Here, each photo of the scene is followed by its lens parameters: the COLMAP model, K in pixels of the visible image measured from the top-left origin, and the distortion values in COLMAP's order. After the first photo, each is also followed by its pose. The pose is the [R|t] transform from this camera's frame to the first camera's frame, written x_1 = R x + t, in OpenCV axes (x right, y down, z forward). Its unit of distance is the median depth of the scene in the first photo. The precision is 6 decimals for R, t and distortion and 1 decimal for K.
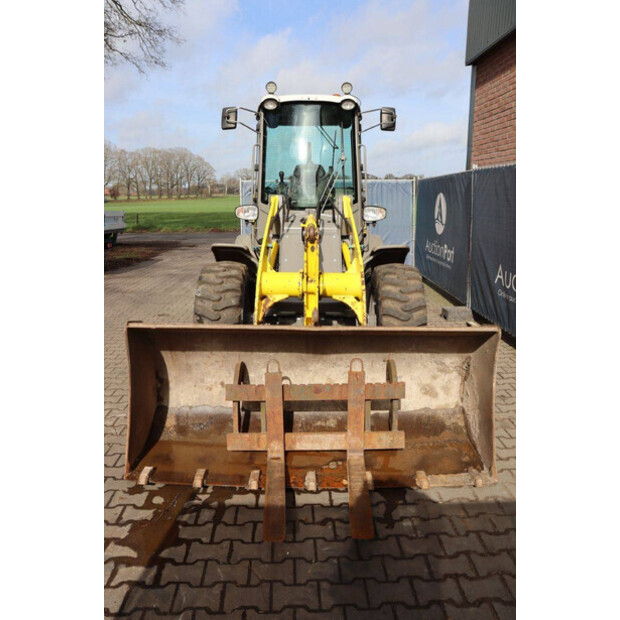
lens RADIAL K [[509.2, 0, 310.6], [0, 509.2, 310.4], [0, 0, 1]] dist [-0.167573, 0.144315]
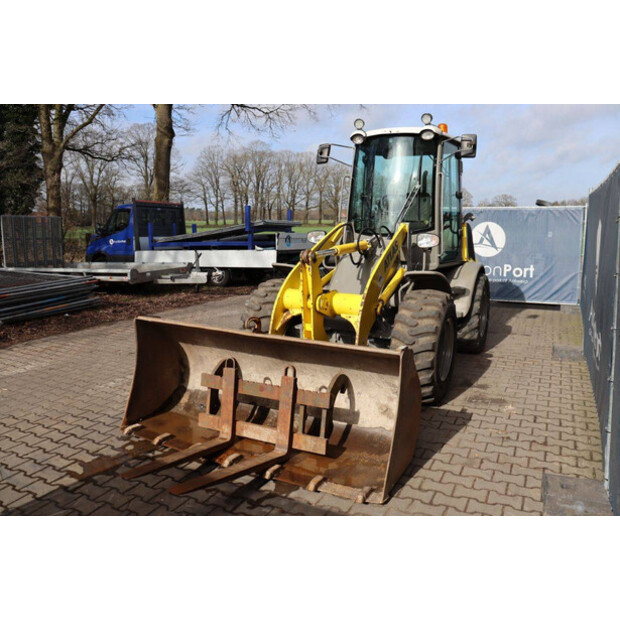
lens RADIAL K [[509.2, 0, 313.7], [0, 509.2, 310.0], [0, 0, 1]] dist [-0.167573, 0.144315]
pose [[0.879607, 0.077735, -0.469306, 0.504968], [-0.101172, 0.994558, -0.024887, -0.004550], [0.464817, 0.069372, 0.882685, 0.009610]]
